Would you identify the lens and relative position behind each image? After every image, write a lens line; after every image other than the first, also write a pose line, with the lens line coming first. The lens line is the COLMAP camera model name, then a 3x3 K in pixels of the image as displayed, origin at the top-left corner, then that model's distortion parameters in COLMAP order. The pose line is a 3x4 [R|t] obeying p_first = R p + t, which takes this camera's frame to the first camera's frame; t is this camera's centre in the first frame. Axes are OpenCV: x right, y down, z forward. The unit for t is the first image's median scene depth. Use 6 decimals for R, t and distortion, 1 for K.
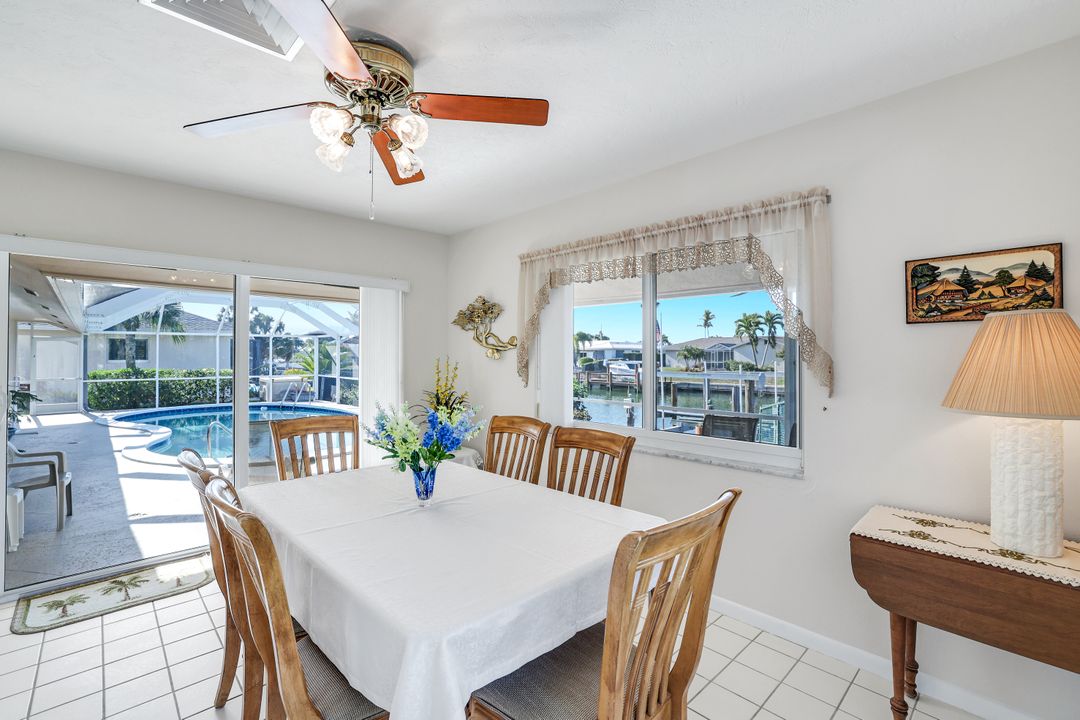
lens RADIAL K [[474.9, 0, 540.4], [0, 474.9, 359.0], [0, 0, 1]] dist [-0.016312, 0.001898]
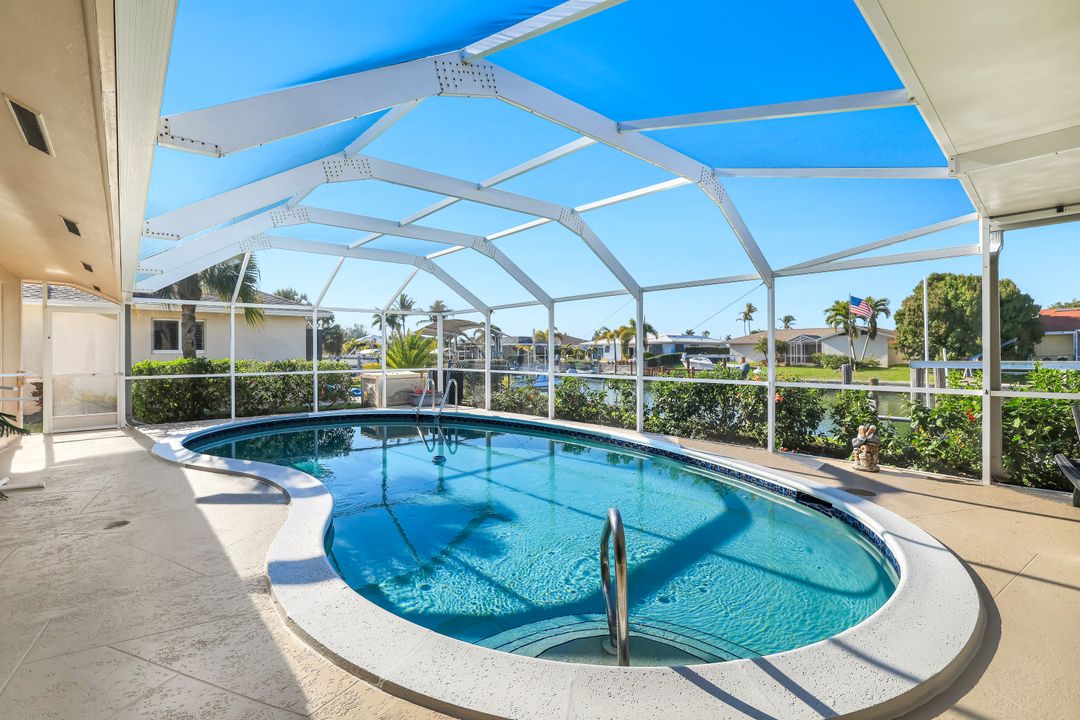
lens RADIAL K [[476.2, 0, 532.6], [0, 476.2, 350.9], [0, 0, 1]] dist [-0.011577, 0.000507]
pose [[0.998839, -0.004910, -0.047924, -0.306759], [0.004388, 0.999930, -0.011007, 0.016052], [0.047975, 0.010784, 0.998790, 0.301639]]
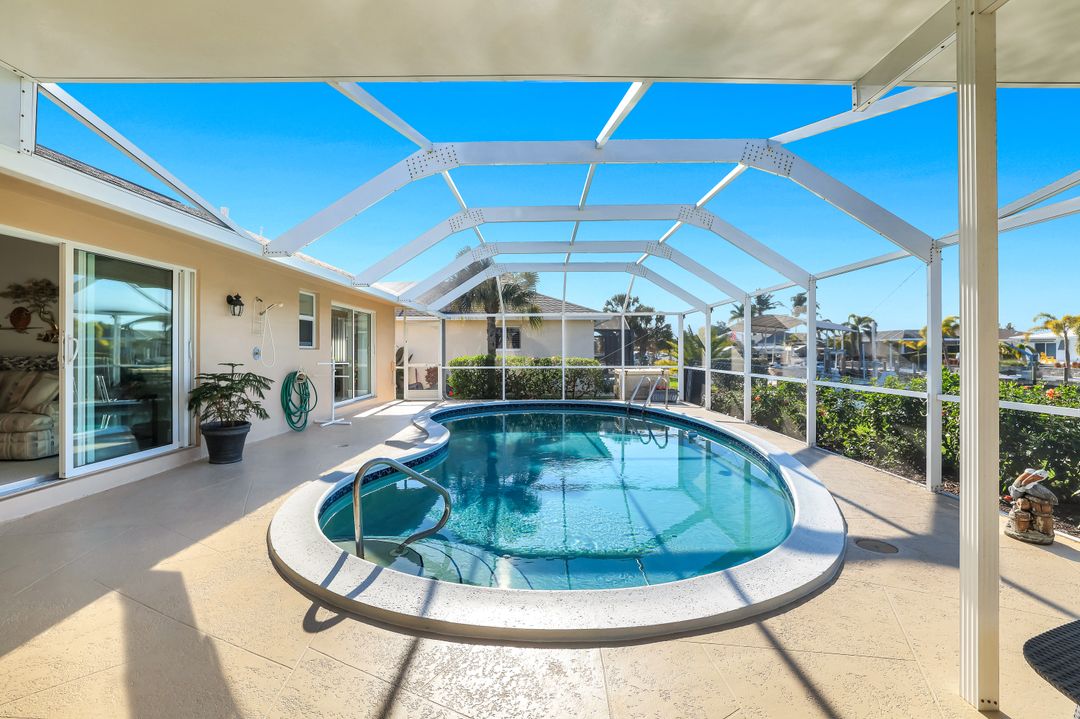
lens RADIAL K [[476.2, 0, 534.7], [0, 476.2, 349.9], [0, 0, 1]] dist [-0.011577, 0.000507]
pose [[0.707846, -0.005021, -0.706349, -0.118418], [-0.001662, 0.999960, -0.008774, 0.015114], [0.706365, 0.007384, 0.707809, 0.335967]]
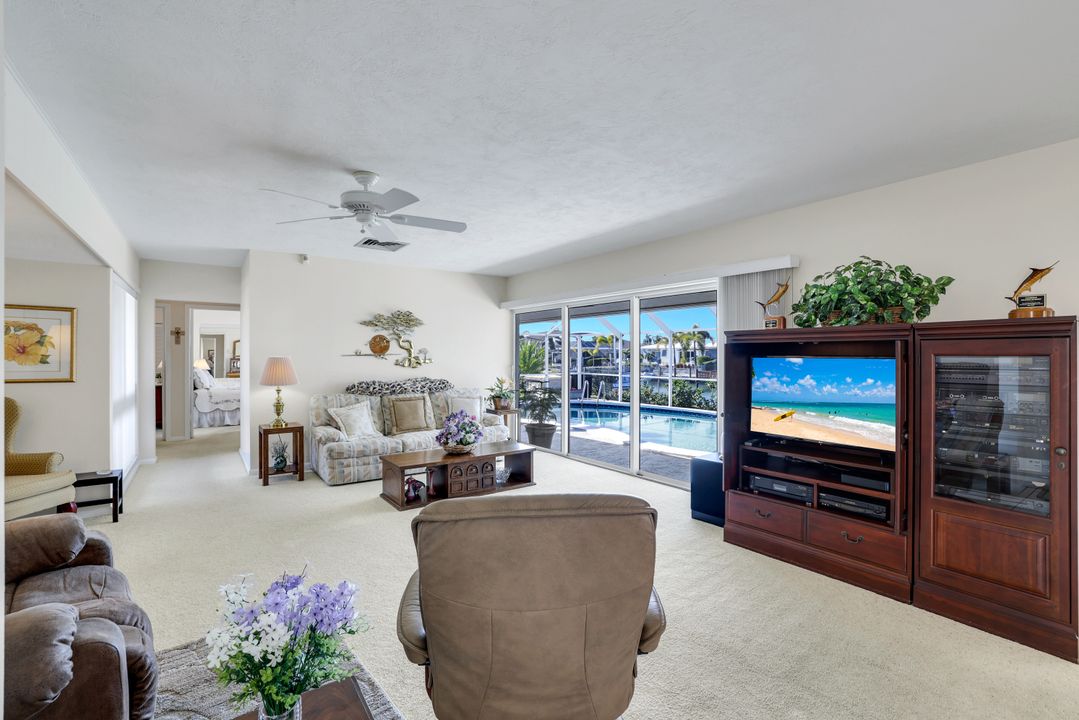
lens RADIAL K [[474.5, 0, 537.2], [0, 474.5, 356.2], [0, 0, 1]] dist [-0.016312, 0.001898]
pose [[0.990952, -0.000029, -0.134219, -0.426553], [-0.000313, 0.999997, -0.002525, 0.000243], [0.134219, 0.002544, 0.990948, -0.008930]]
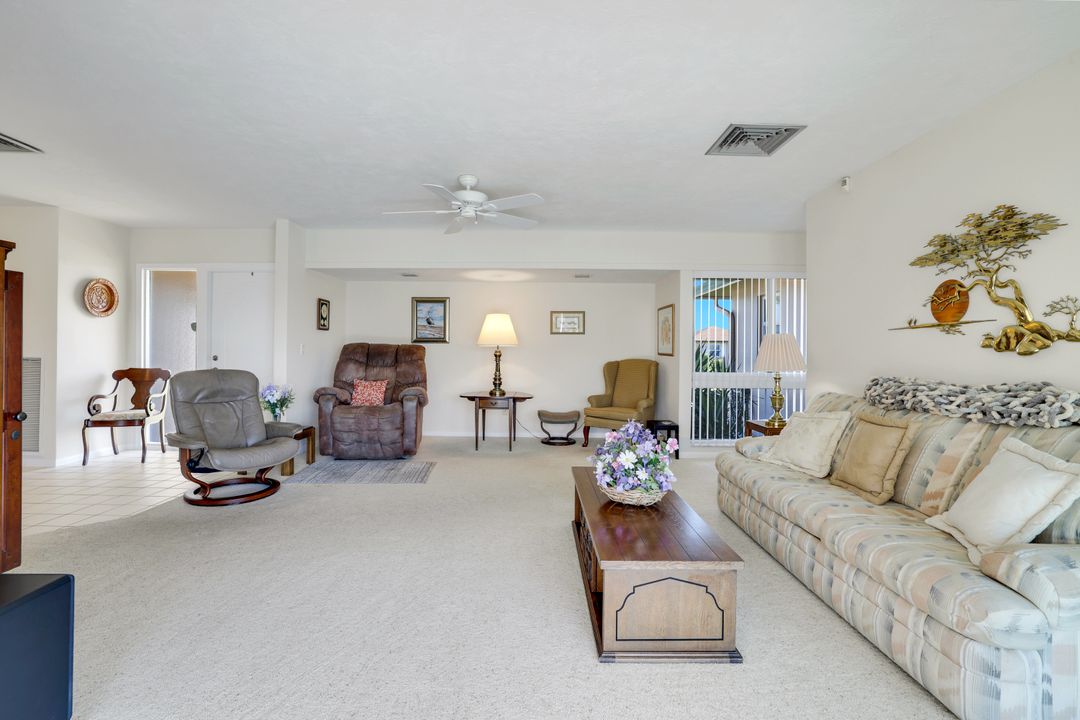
lens RADIAL K [[474.9, 0, 540.2], [0, 474.9, 350.9], [0, 0, 1]] dist [-0.016312, 0.001898]
pose [[-0.684286, -0.006090, -0.729188, -0.383094], [-0.011921, 0.999925, 0.002836, 0.008310], [0.729116, 0.010633, -0.684307, 0.322918]]
